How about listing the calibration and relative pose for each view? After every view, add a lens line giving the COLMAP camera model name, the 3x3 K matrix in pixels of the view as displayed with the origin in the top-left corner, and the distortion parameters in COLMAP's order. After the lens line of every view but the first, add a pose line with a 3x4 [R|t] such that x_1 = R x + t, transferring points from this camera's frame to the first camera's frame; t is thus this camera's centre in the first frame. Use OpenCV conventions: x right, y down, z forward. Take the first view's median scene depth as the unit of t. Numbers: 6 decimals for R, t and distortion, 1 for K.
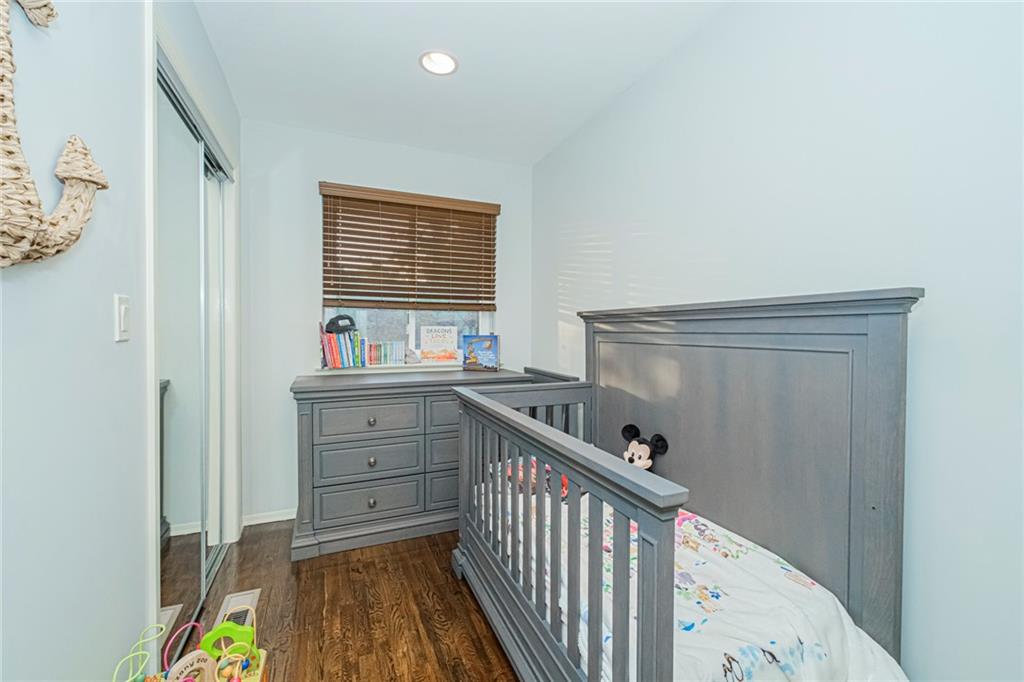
lens RADIAL K [[427.8, 0, 512.6], [0, 427.8, 338.0], [0, 0, 1]] dist [-0.001708, -0.000273]
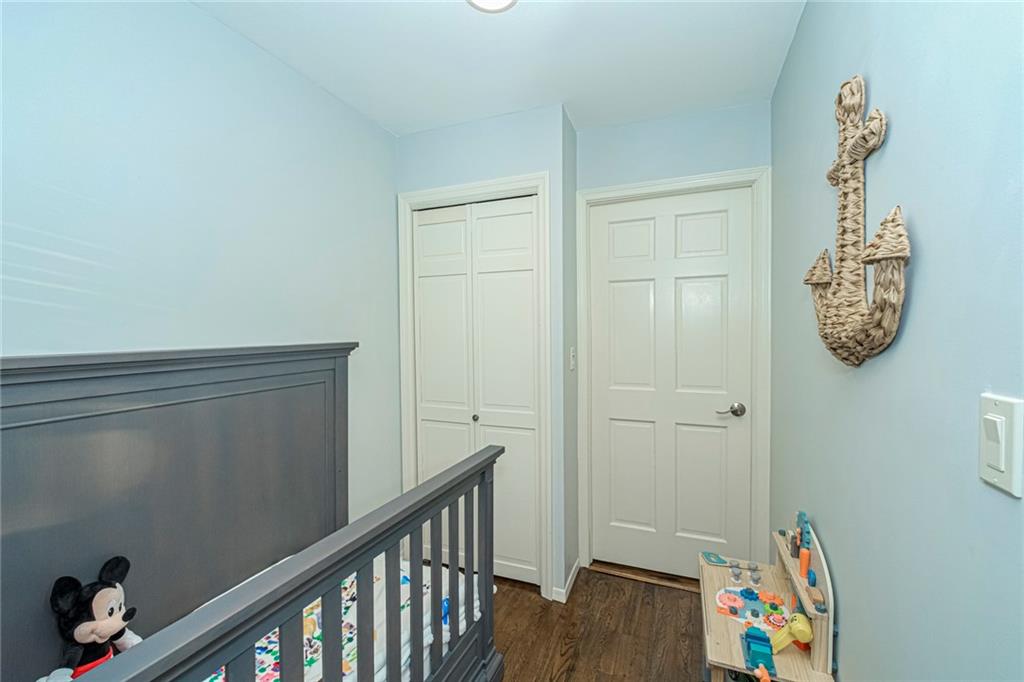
lens RADIAL K [[427.8, 0, 512.6], [0, 427.8, 338.0], [0, 0, 1]] dist [-0.001708, -0.000273]
pose [[-0.658969, -0.014647, 0.752028, -0.727602], [0.015672, 0.999326, 0.033197, -0.152317], [-0.752007, 0.033662, -0.658295, 1.395640]]
